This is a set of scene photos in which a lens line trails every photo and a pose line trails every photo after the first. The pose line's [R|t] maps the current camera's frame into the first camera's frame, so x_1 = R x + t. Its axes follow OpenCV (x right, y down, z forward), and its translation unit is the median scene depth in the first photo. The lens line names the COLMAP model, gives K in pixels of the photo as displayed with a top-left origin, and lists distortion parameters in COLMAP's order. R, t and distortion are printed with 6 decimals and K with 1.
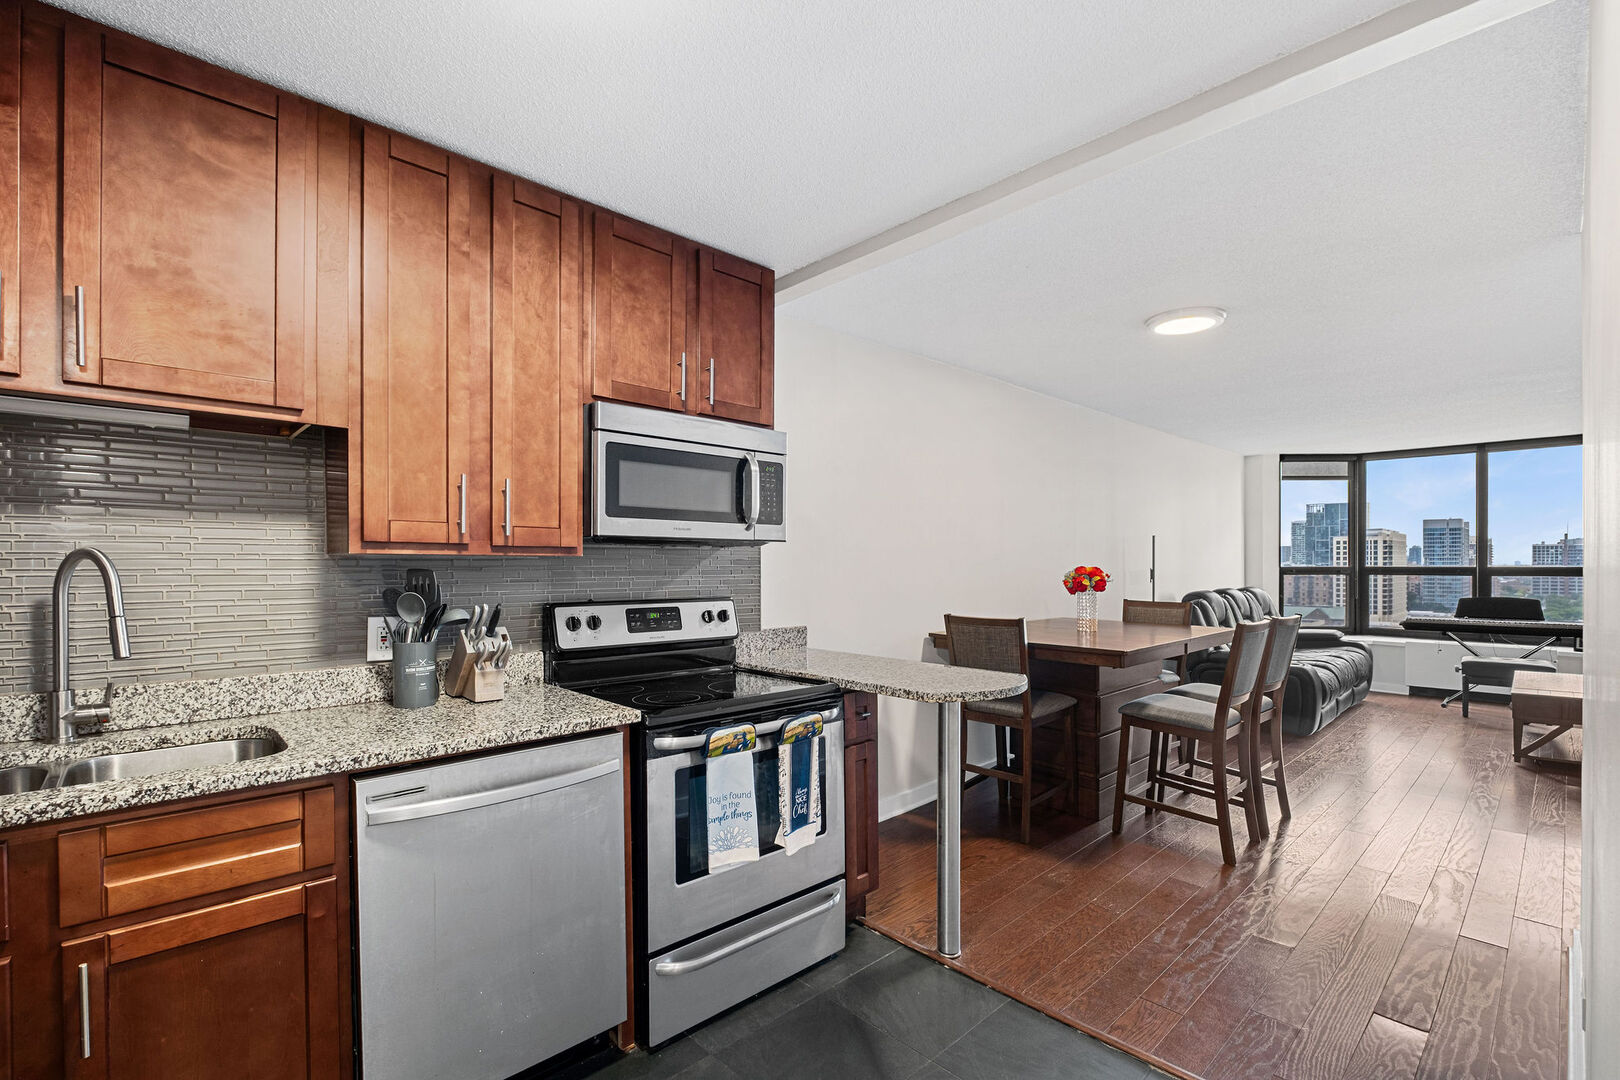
lens RADIAL K [[721.1, 0, 804.7], [0, 721.1, 557.3], [0, 0, 1]] dist [-0.000592, 0.000064]
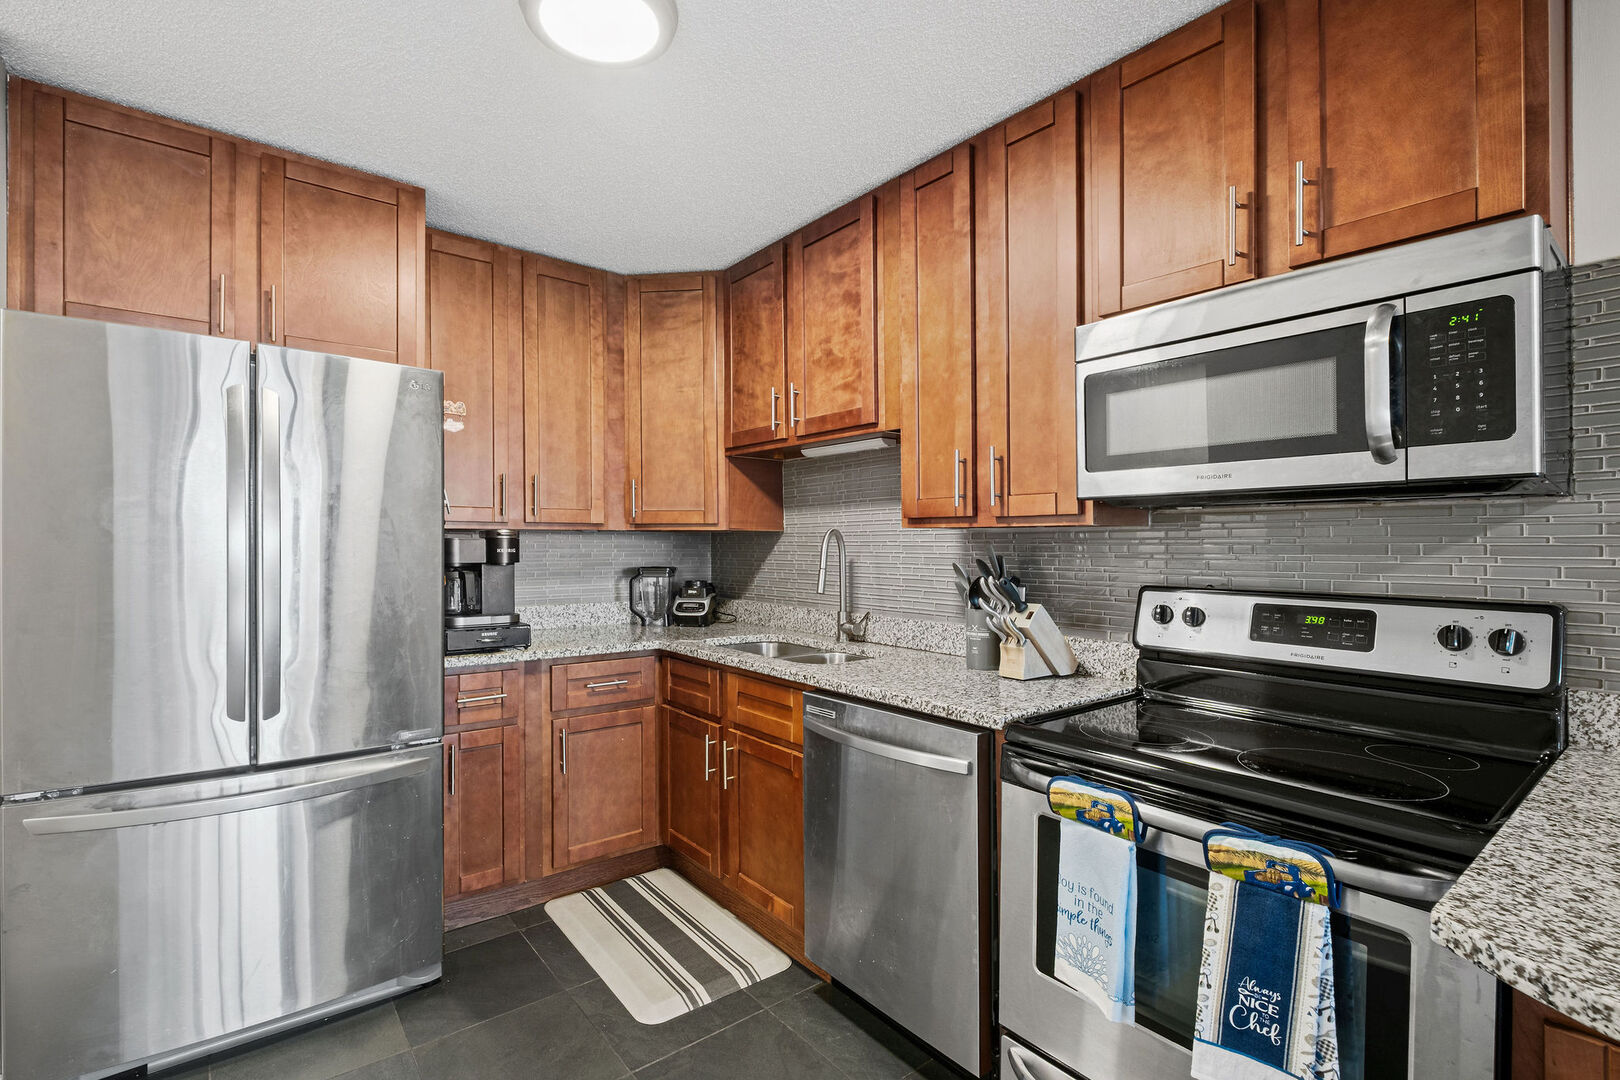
lens RADIAL K [[736.6, 0, 782.9], [0, 736.6, 550.4], [0, 0, 1]] dist [-0.003172, -0.000774]
pose [[-0.092021, 0.008137, -0.995724, 0.518051], [0.006105, 0.999952, 0.007607, 0.017638], [0.995738, -0.005379, -0.092066, 0.714302]]
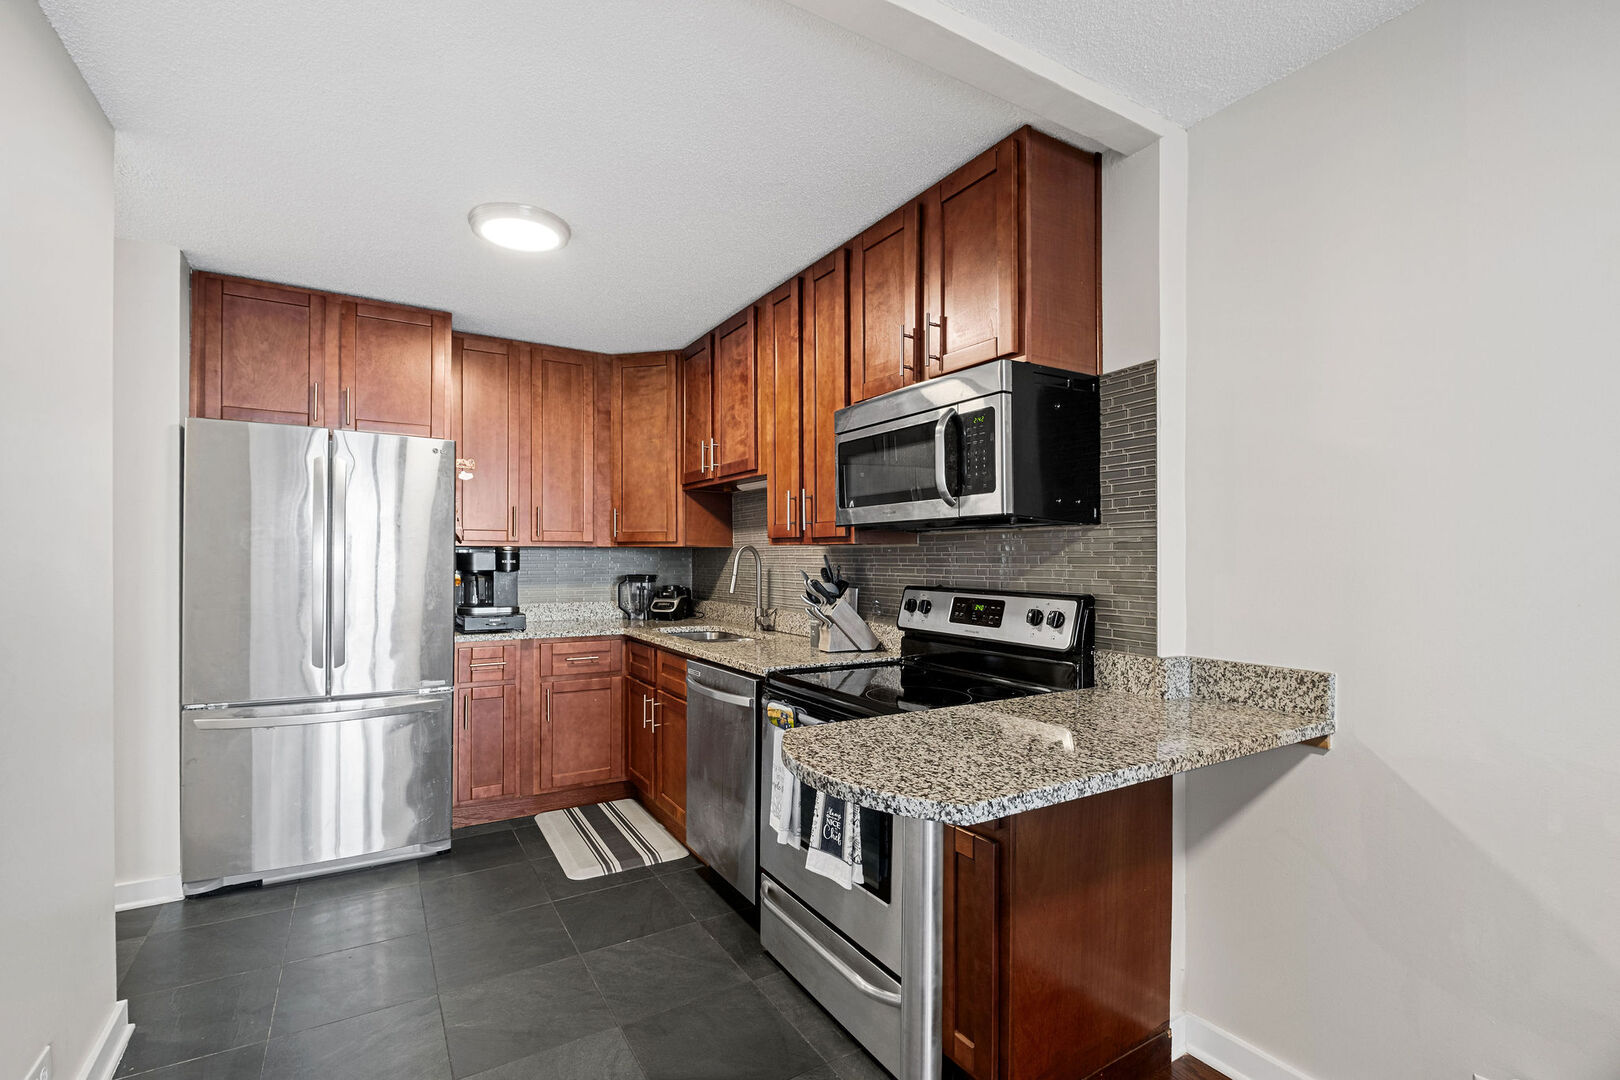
lens RADIAL K [[721.1, 0, 804.7], [0, 721.1, 557.3], [0, 0, 1]] dist [-0.000592, 0.000064]
pose [[-0.203165, -0.001861, -0.979143, 0.828877], [0.005434, 0.999981, -0.003028, 0.022994], [0.979129, -0.005935, -0.203151, 1.128062]]
